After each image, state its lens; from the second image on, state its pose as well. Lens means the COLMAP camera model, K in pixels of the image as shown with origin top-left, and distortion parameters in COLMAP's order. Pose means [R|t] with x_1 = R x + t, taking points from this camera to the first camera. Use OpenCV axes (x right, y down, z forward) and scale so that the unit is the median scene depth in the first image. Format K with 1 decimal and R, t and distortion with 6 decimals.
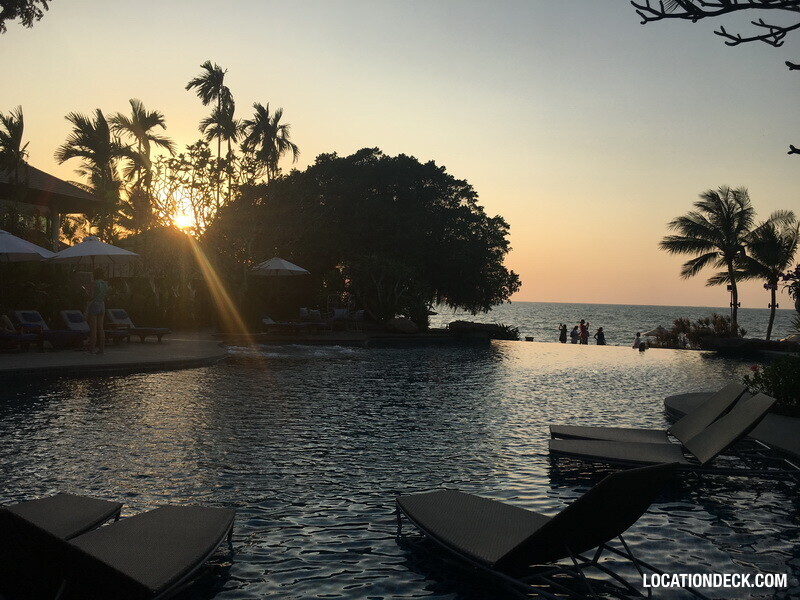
lens RADIAL K [[685.9, 0, 401.7], [0, 685.9, 295.6], [0, 0, 1]] dist [0.080722, -0.105505]
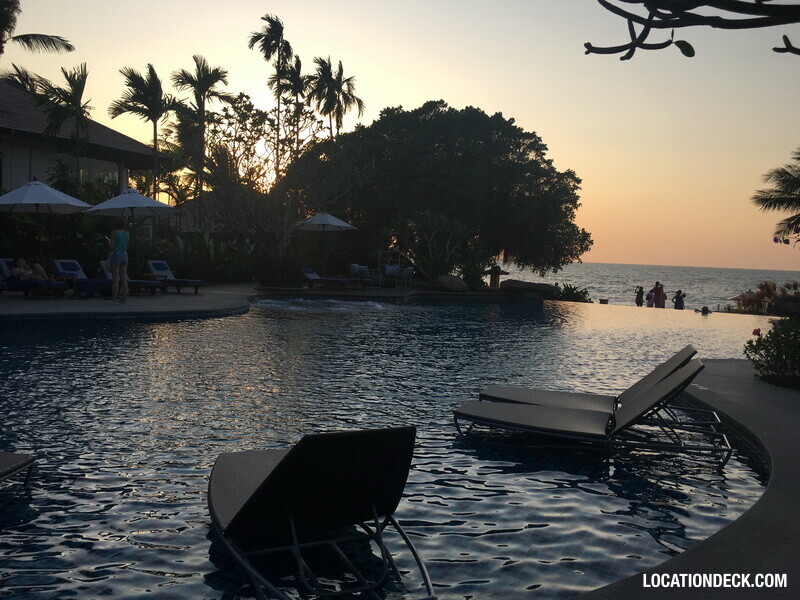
lens RADIAL K [[685.9, 0, 401.7], [0, 685.9, 295.6], [0, 0, 1]] dist [0.080722, -0.105505]
pose [[0.988902, 0.021285, -0.147038, 0.056392], [-0.012803, 0.998211, 0.058396, 0.003656], [0.148018, -0.055865, 0.987405, 0.019526]]
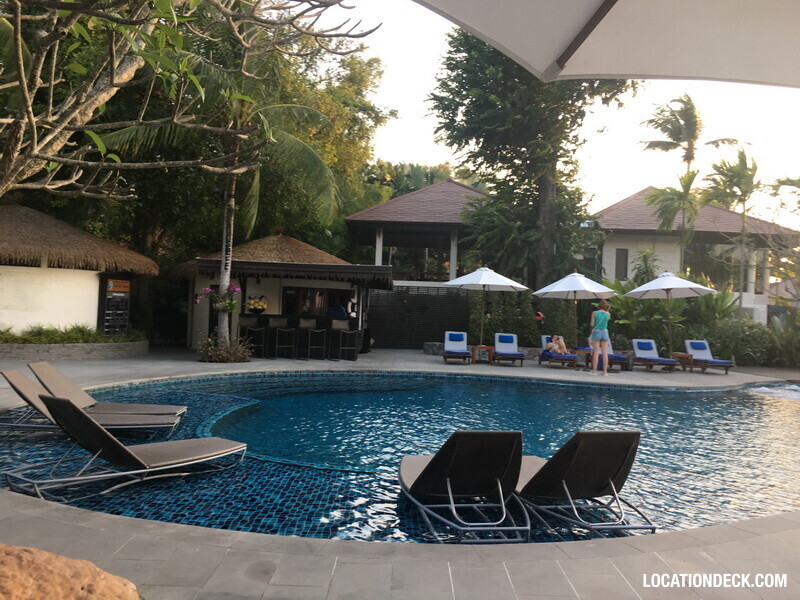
lens RADIAL K [[685.9, 0, 401.7], [0, 685.9, 295.6], [0, 0, 1]] dist [0.080722, -0.105505]
pose [[0.354855, -0.038932, -0.934110, 0.218215], [-0.019647, 0.998601, -0.049083, 0.006390], [0.934715, 0.035770, 0.353594, 0.110900]]
